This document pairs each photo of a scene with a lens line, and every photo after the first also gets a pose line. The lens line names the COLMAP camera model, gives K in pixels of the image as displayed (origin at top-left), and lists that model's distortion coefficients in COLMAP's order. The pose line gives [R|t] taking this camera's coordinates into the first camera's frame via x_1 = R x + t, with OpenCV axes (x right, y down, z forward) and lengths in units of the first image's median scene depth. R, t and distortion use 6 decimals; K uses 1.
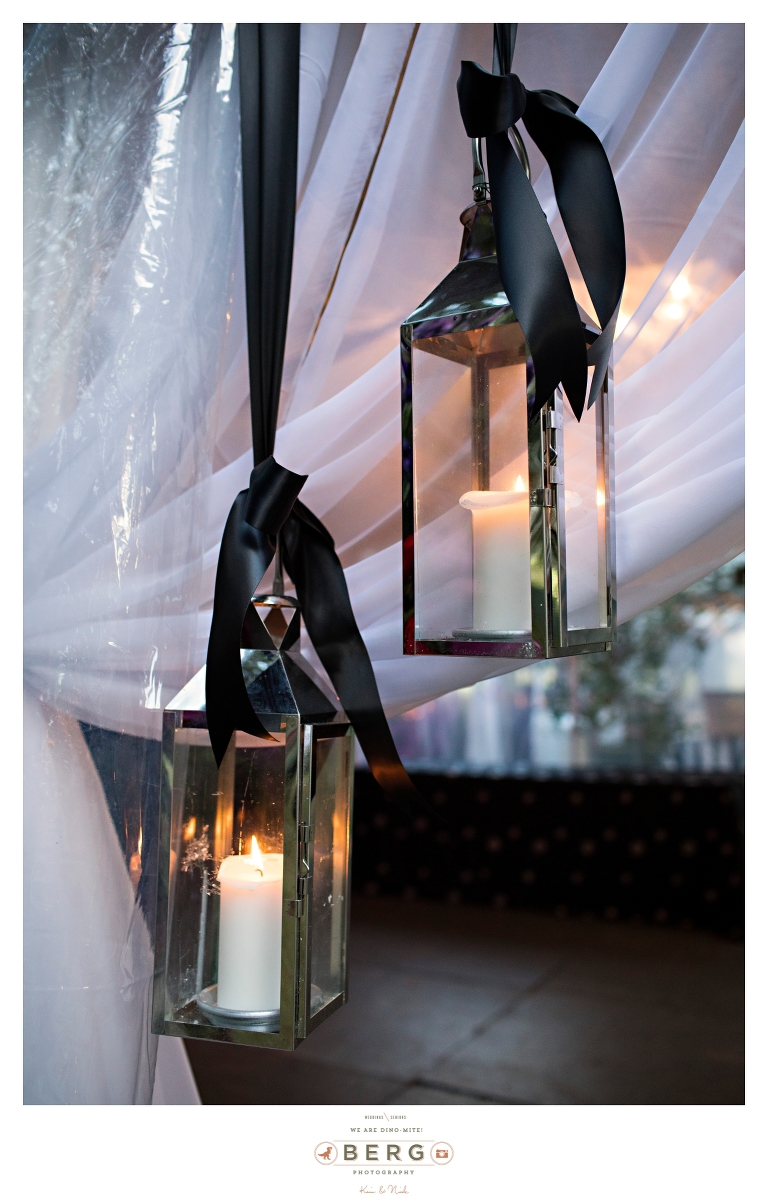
lens RADIAL K [[1128.0, 0, 383.2], [0, 1128.0, 601.7], [0, 0, 1]] dist [-0.043310, 0.000000]
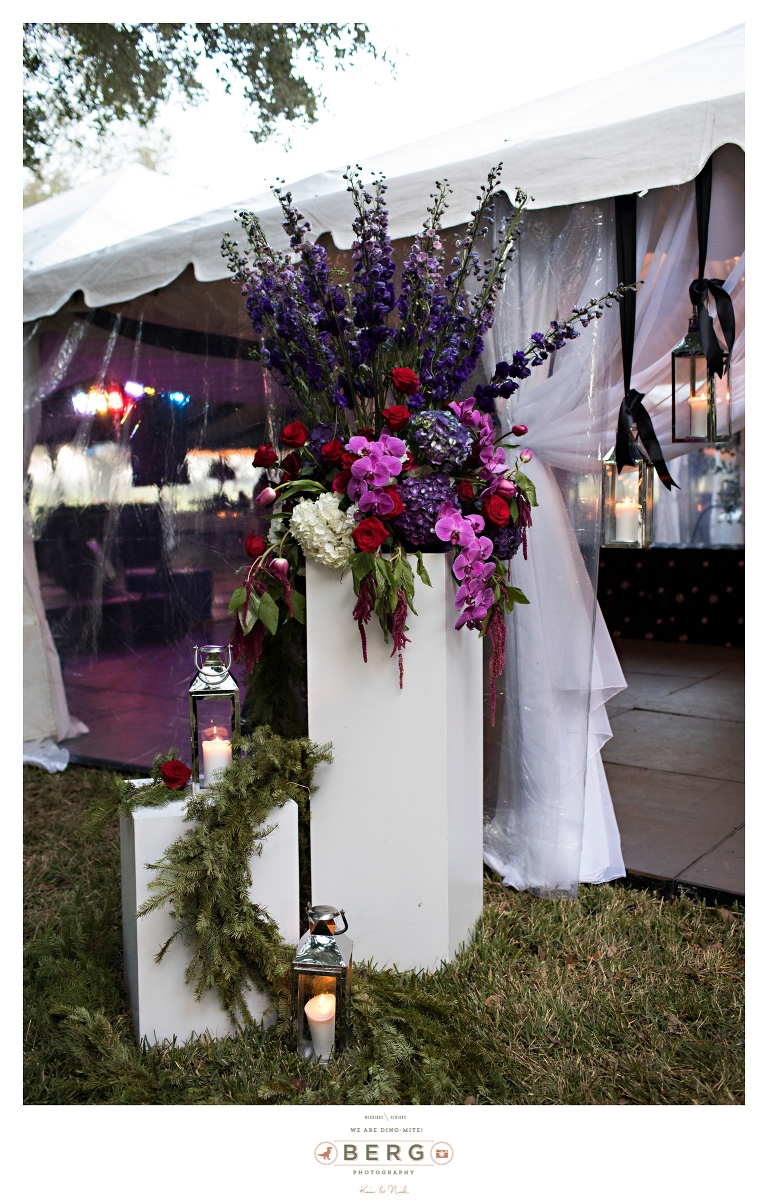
lens RADIAL K [[1128.0, 0, 382.5], [0, 1128.0, 599.2], [0, 0, 1]] dist [-0.043310, 0.000000]
pose [[0.988099, -0.005386, -0.153723, -0.344908], [0.031221, 0.985607, 0.166144, -0.087723], [0.150616, -0.168967, 0.974046, -2.735327]]
